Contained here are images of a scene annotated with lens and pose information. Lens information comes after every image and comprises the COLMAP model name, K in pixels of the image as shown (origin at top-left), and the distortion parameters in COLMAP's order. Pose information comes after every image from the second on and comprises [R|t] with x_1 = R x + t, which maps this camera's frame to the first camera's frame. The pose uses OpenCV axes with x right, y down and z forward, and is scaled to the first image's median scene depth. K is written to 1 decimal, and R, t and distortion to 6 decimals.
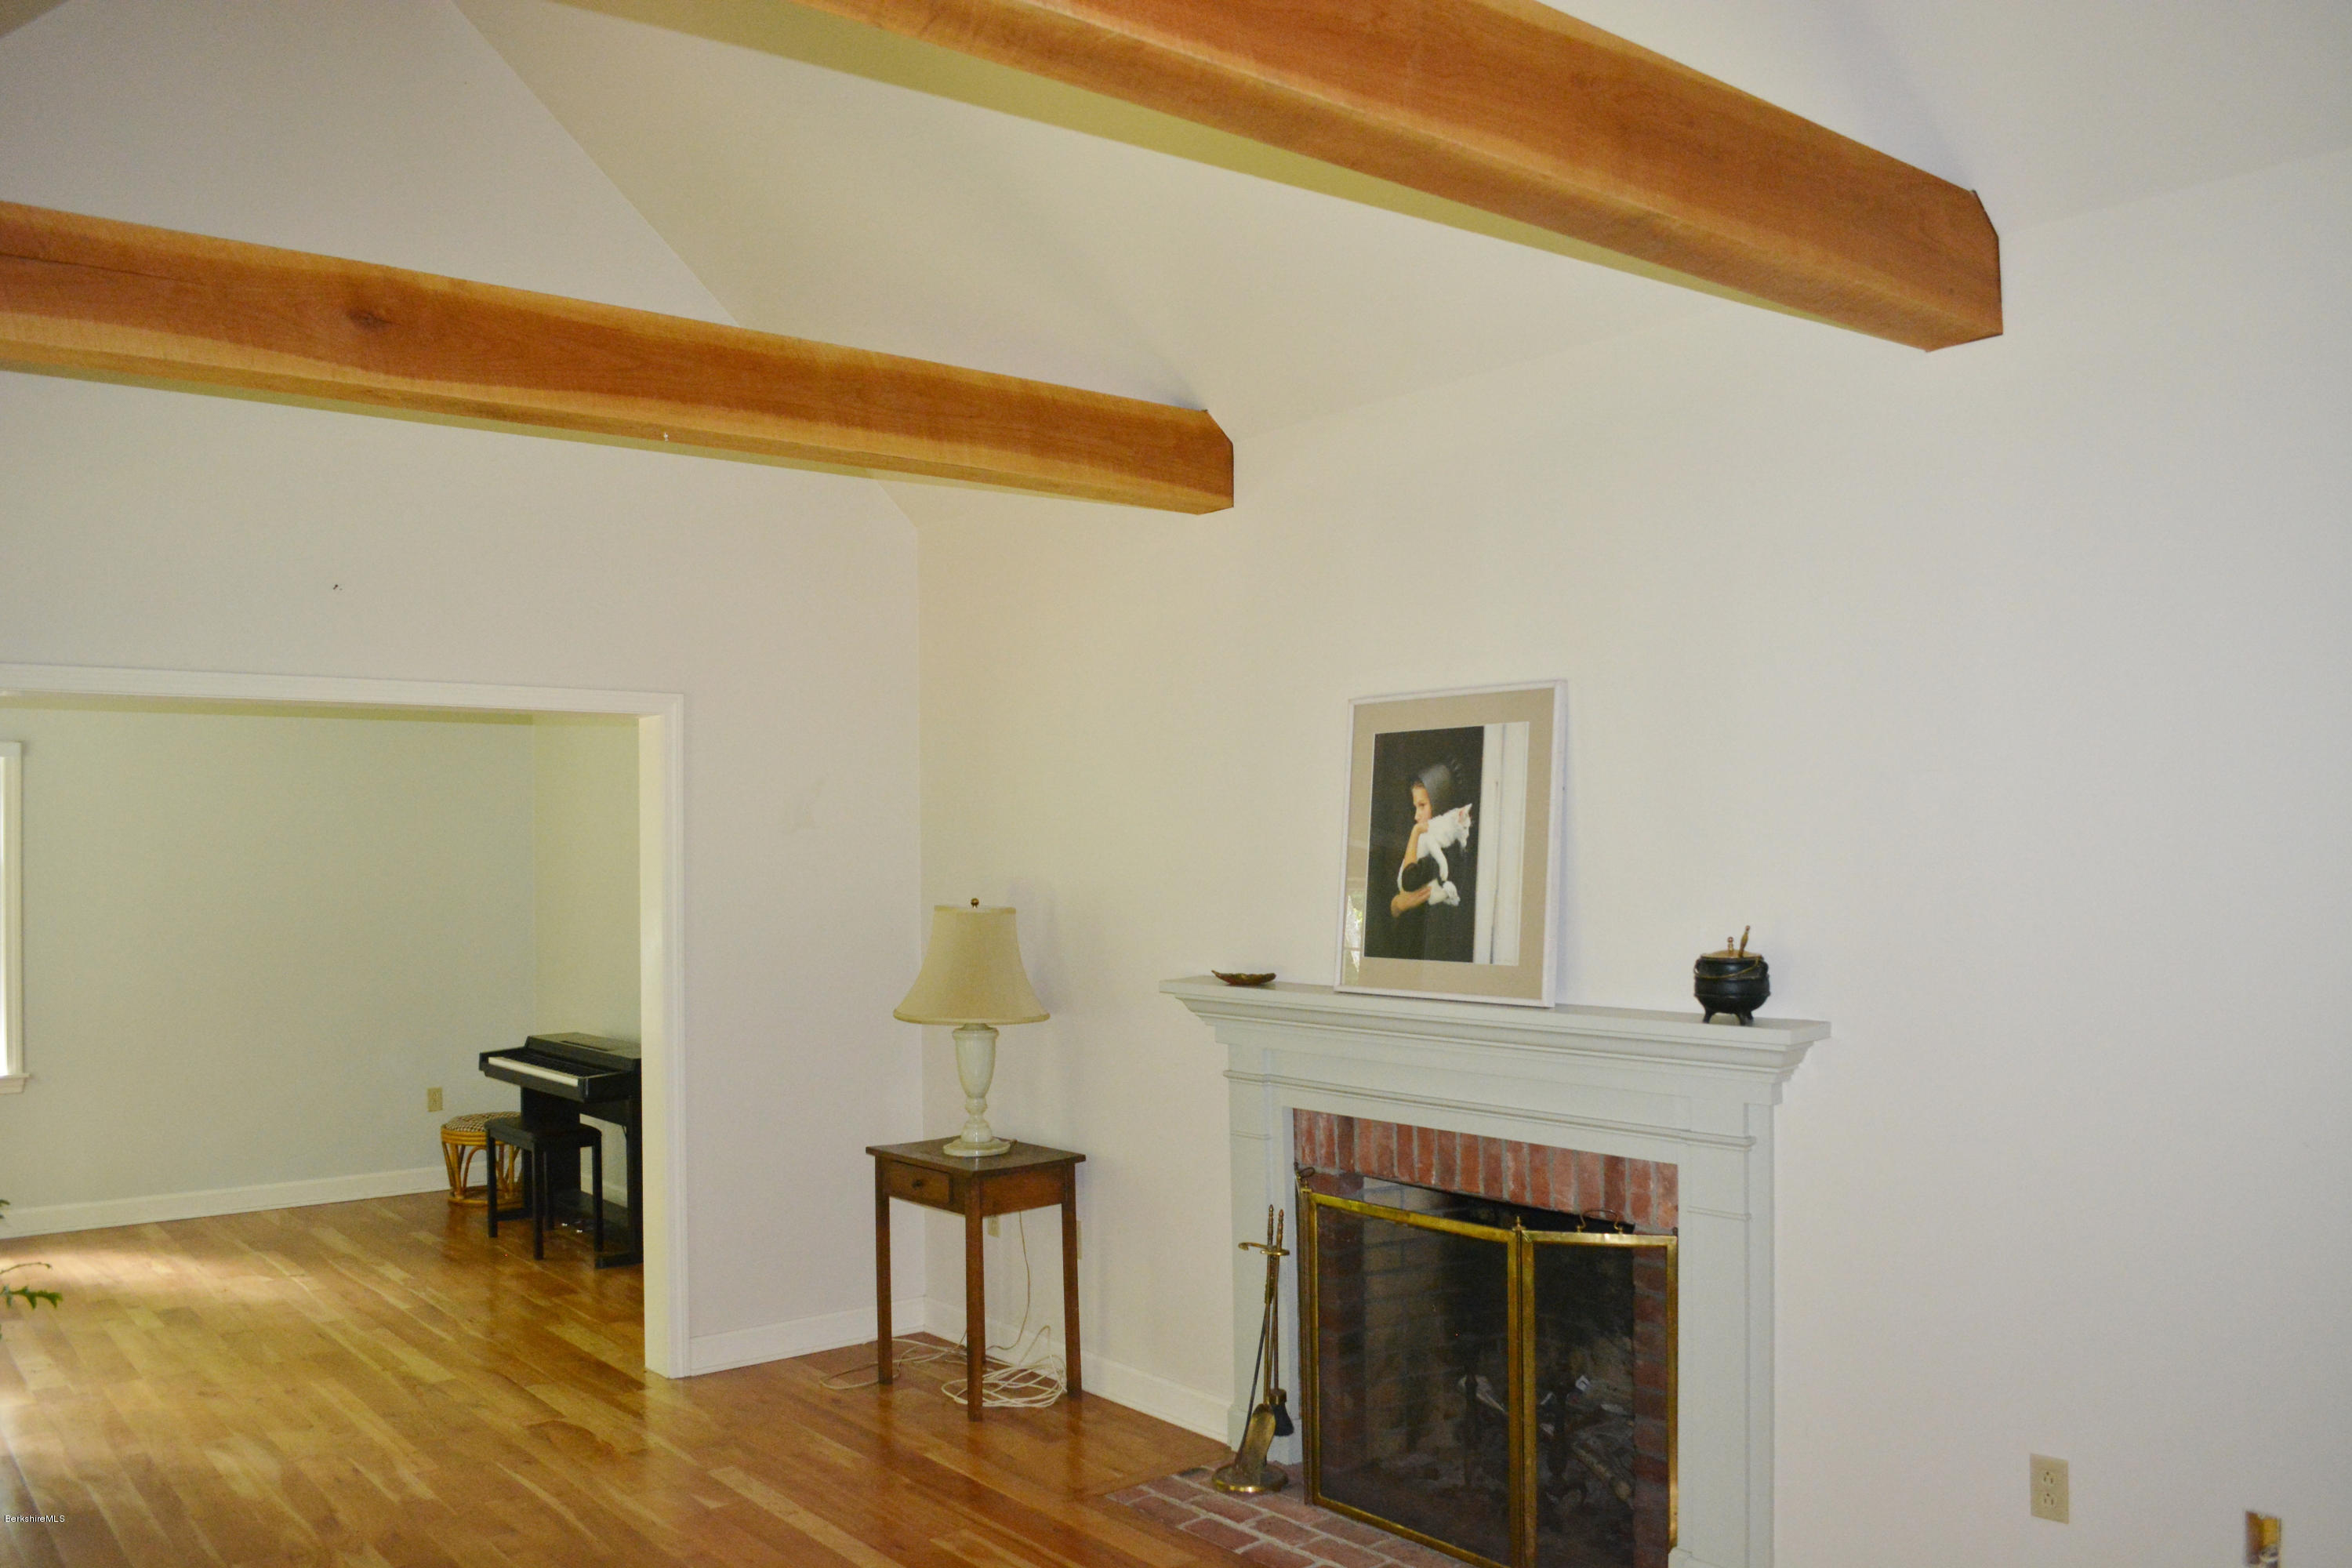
lens RADIAL K [[1853.7, 0, 1180.0], [0, 1853.7, 800.0], [0, 0, 1]] dist [-0.072752, 0.000549]
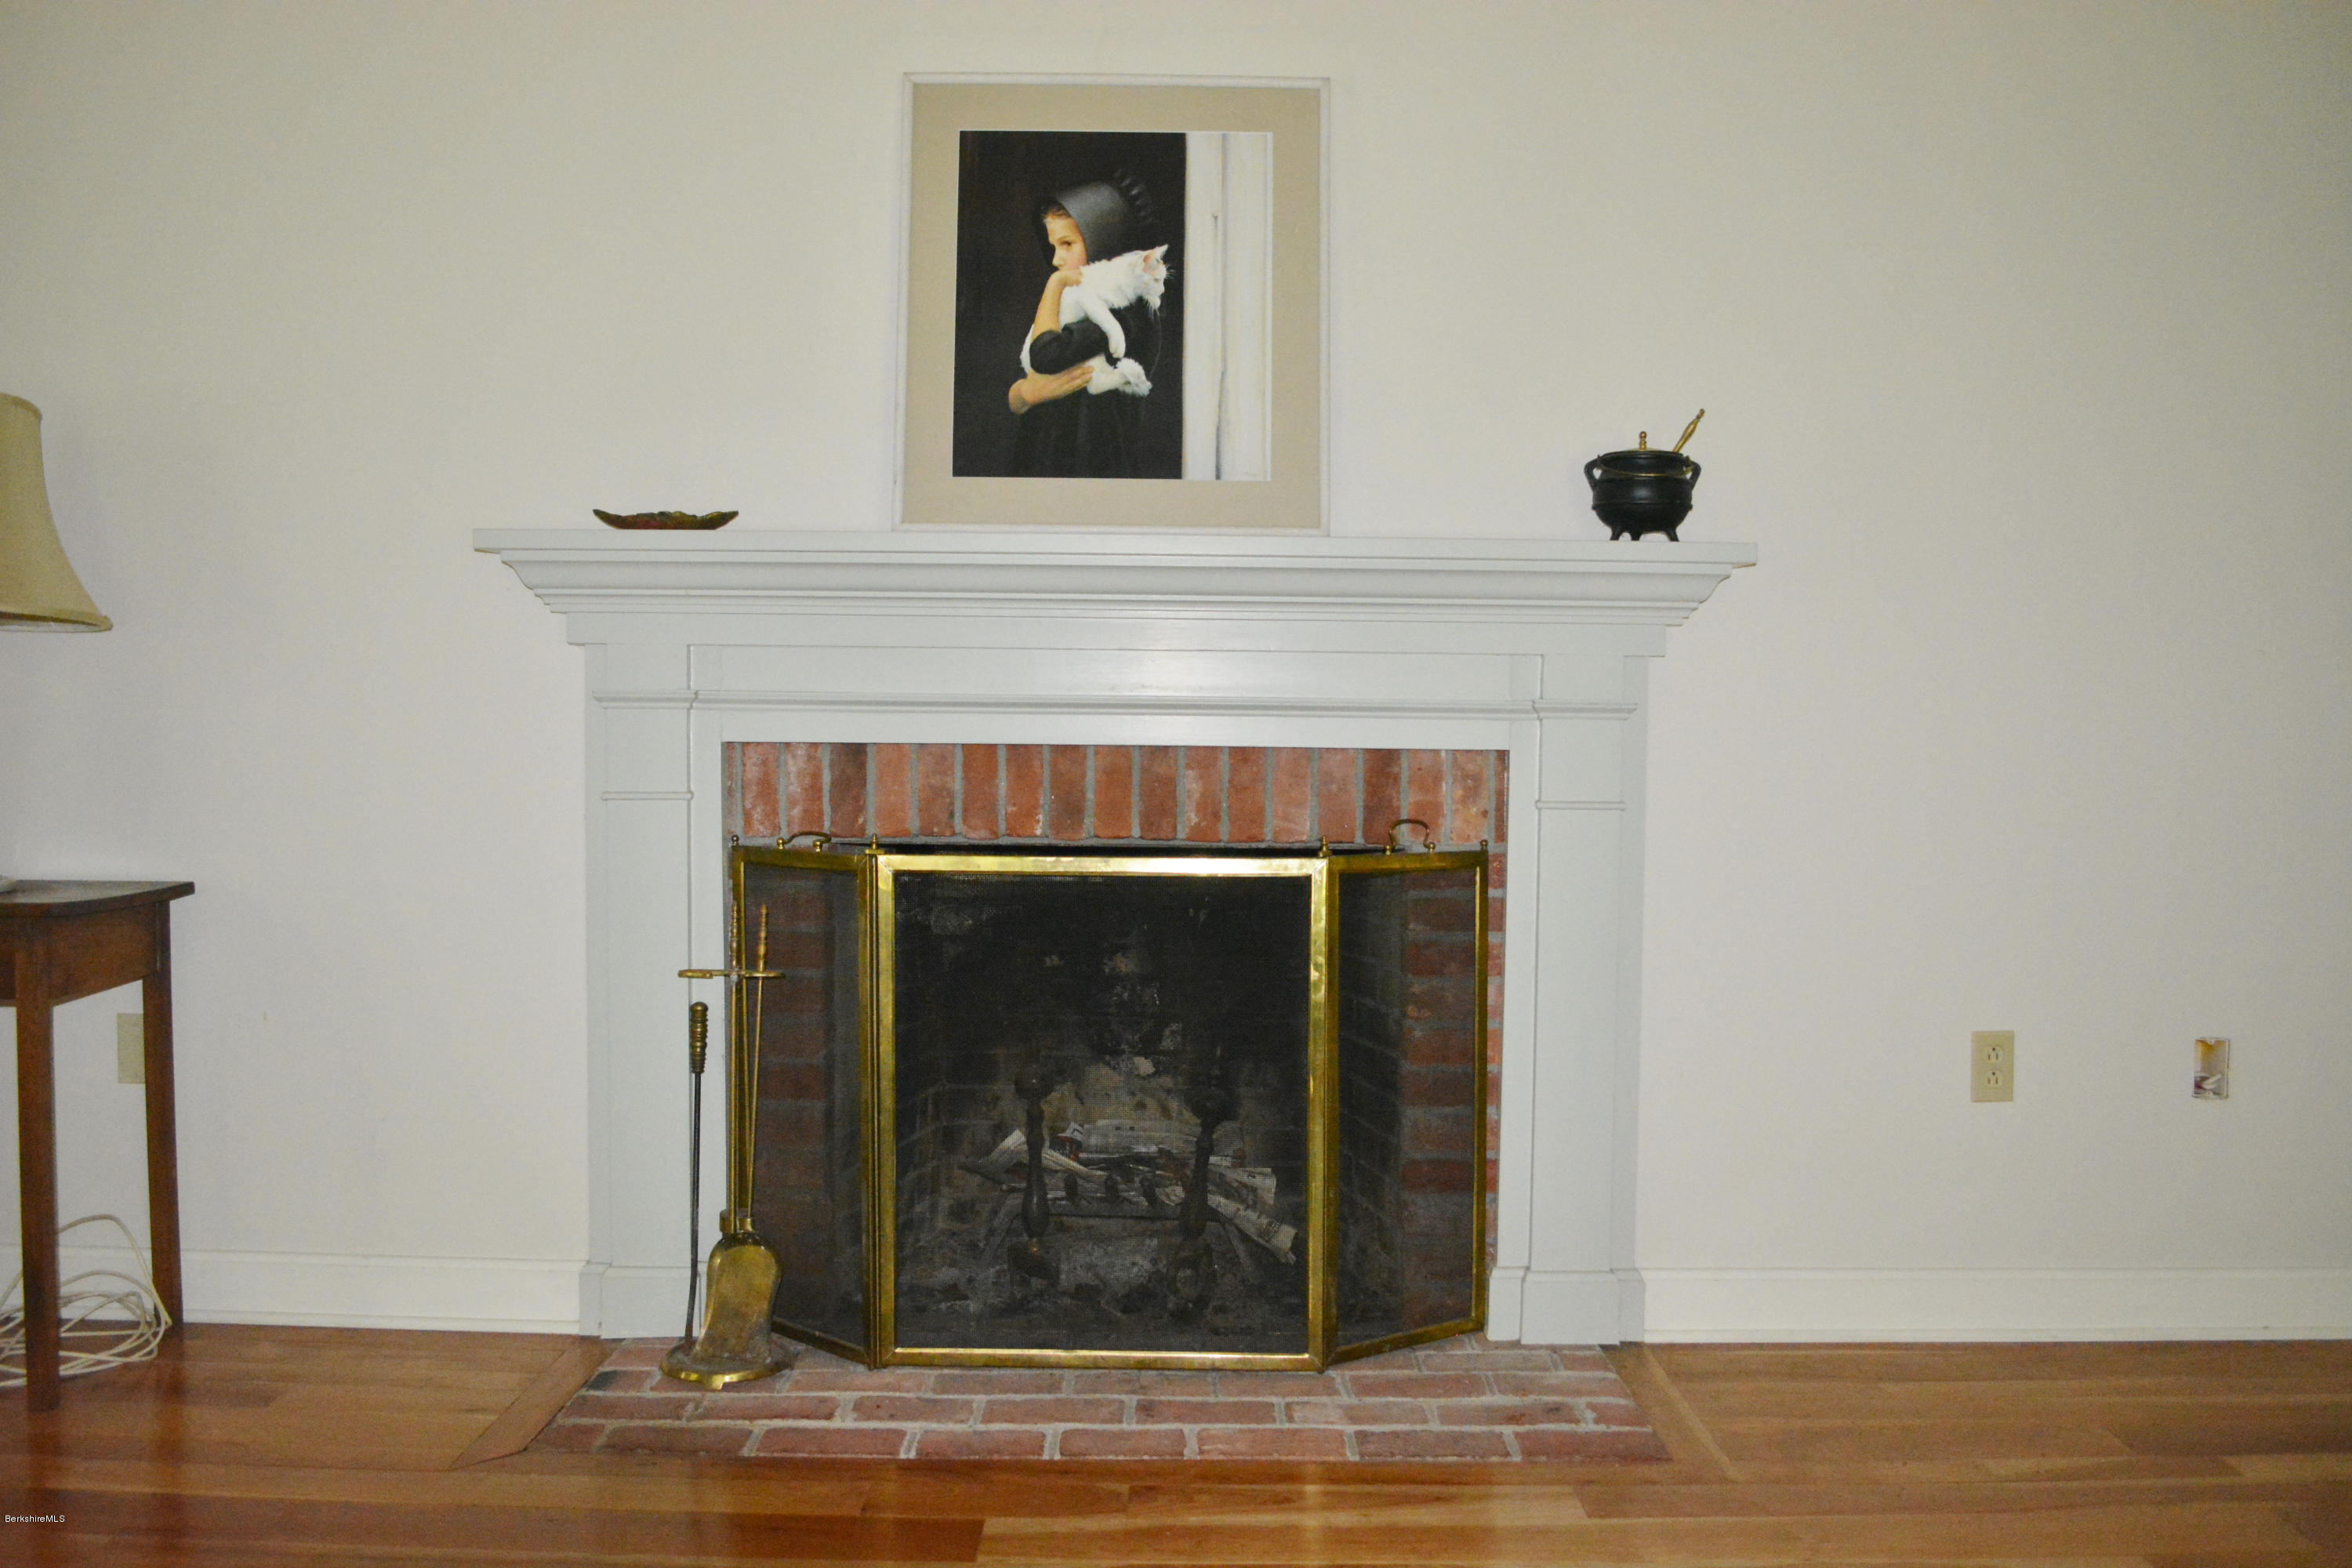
lens RADIAL K [[1853.7, 0, 1185.7], [0, 1853.7, 782.3], [0, 0, 1]] dist [-0.072752, 0.000549]
pose [[0.631359, 0.001476, 0.775490, -0.339883], [-0.034548, 0.999059, 0.026225, 0.171438], [-0.774721, -0.043349, 0.630816, 0.548926]]
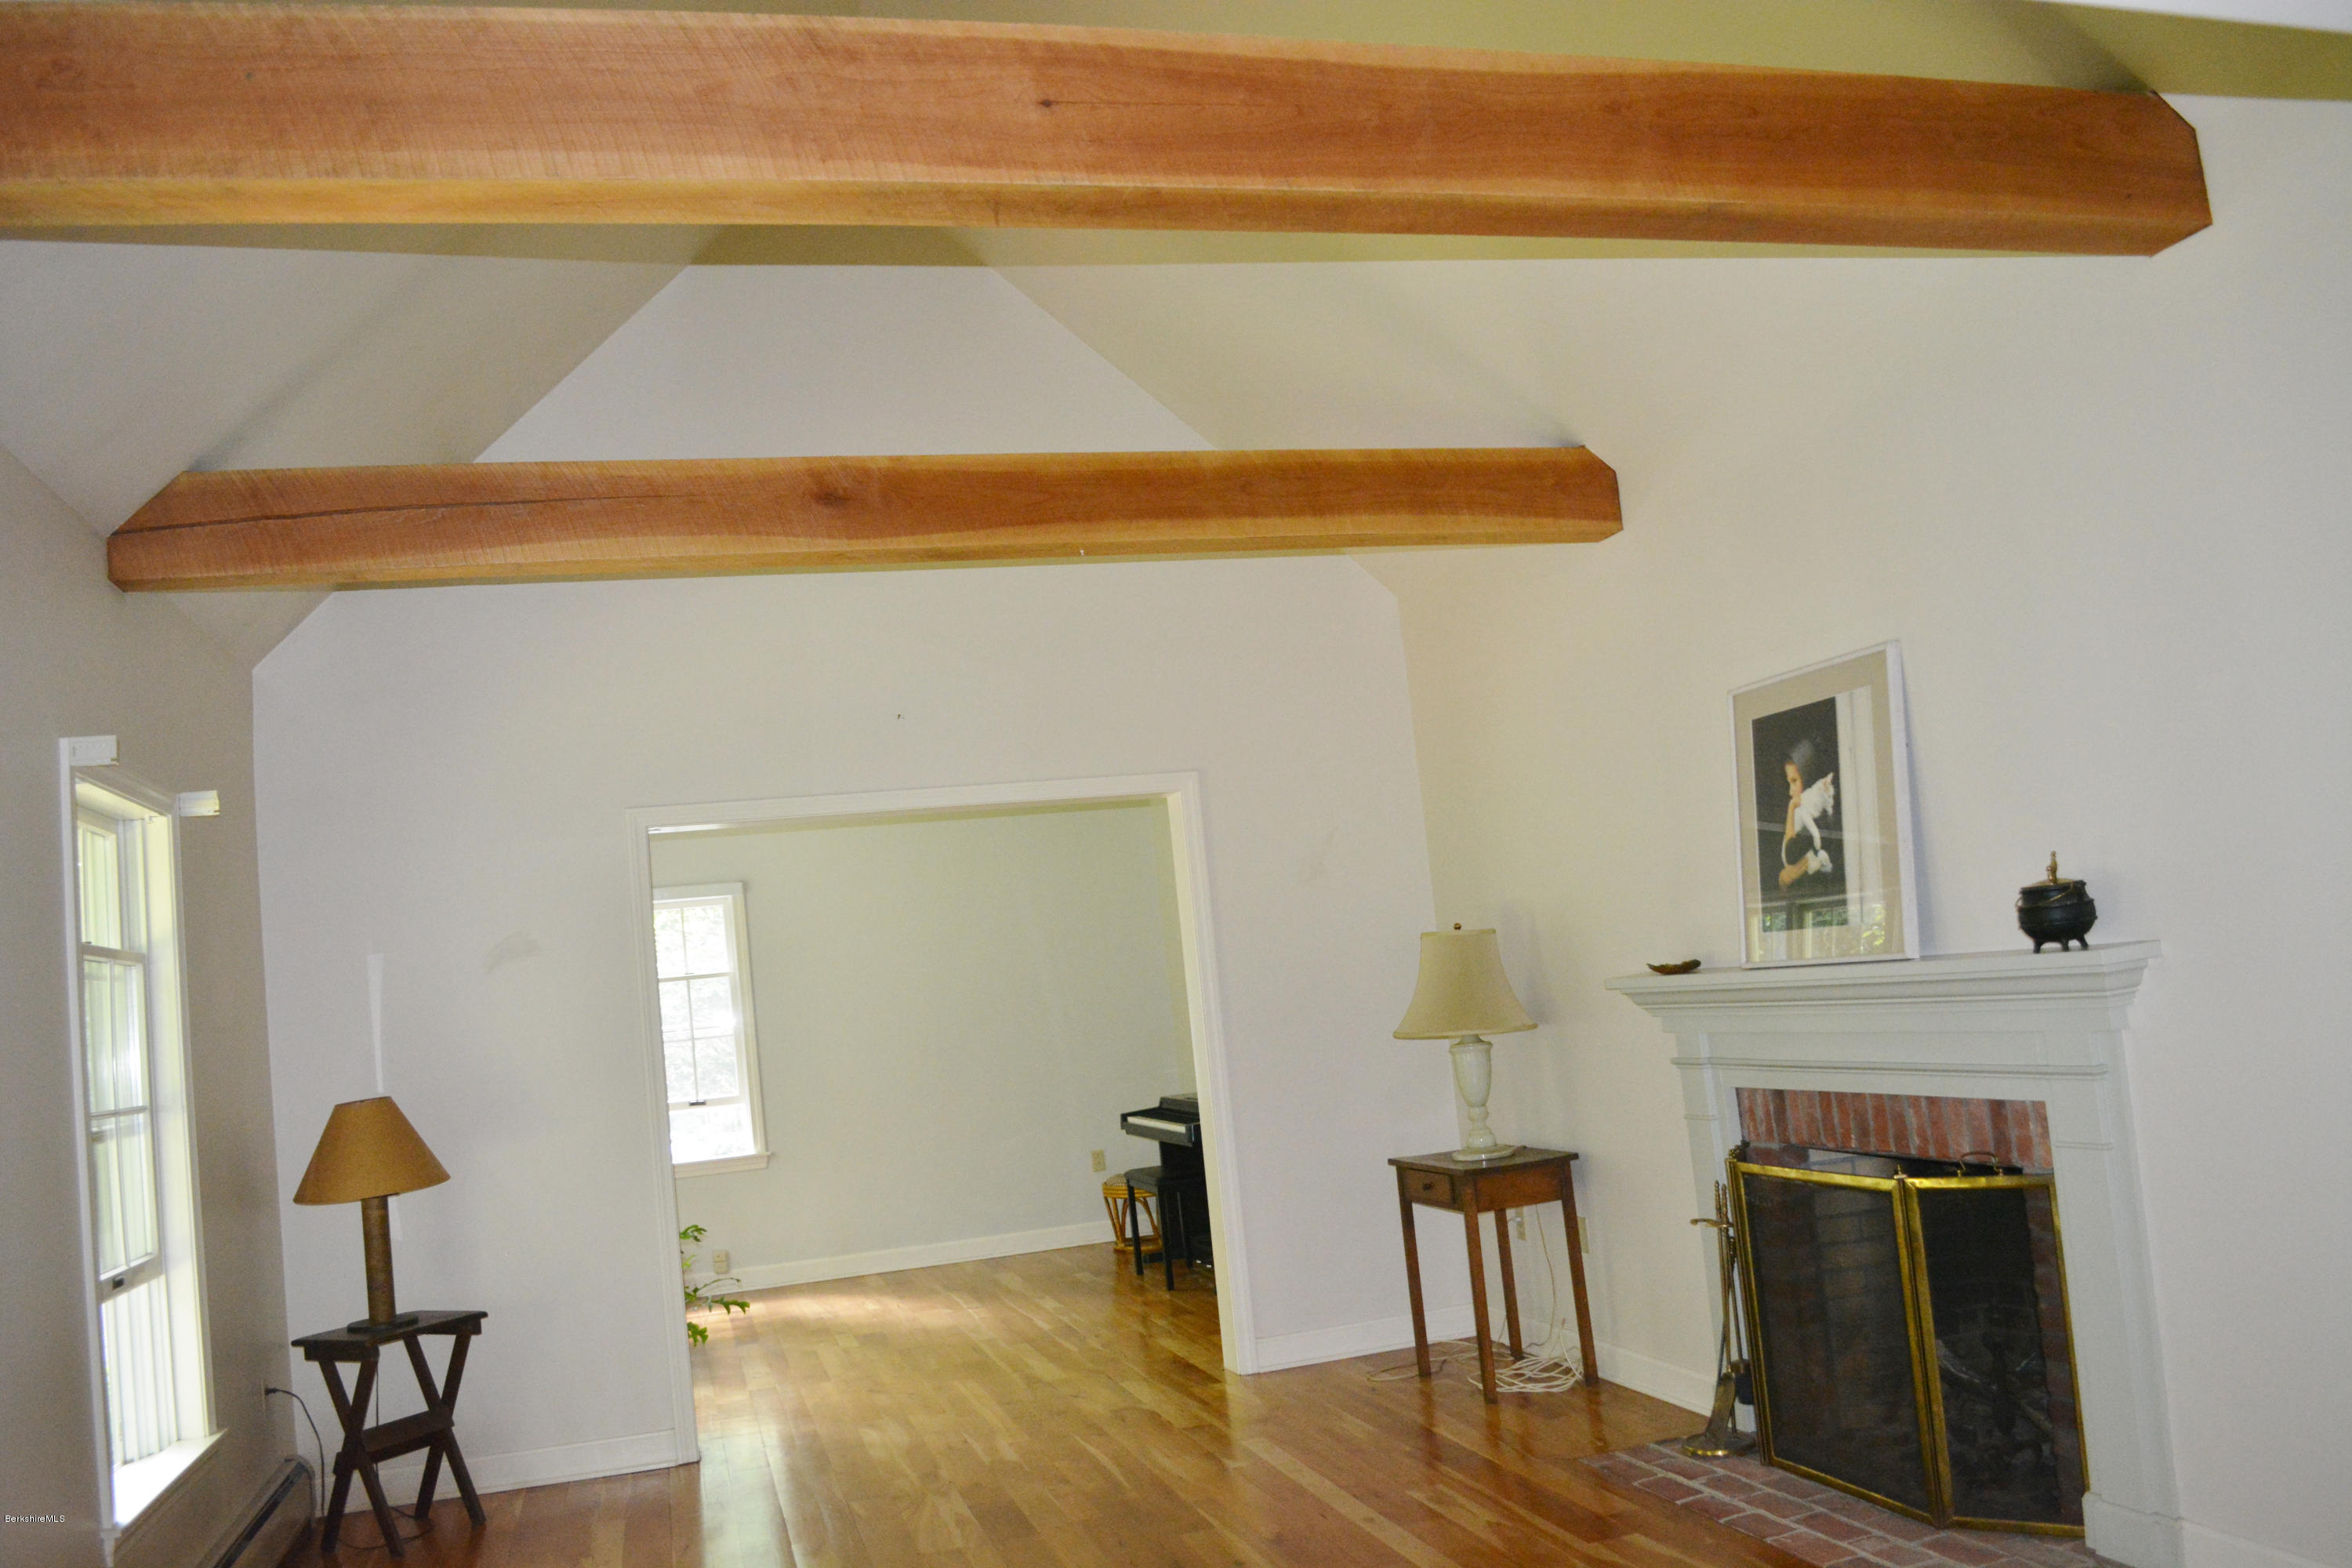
lens RADIAL K [[1853.7, 0, 1183.1], [0, 1853.7, 801.0], [0, 0, 1]] dist [-0.072752, 0.000549]
pose [[0.916308, -0.118229, -0.382624, 0.208452], [0.099636, 0.992689, -0.068127, 0.049885], [0.387881, 0.024303, 0.921389, -0.083892]]
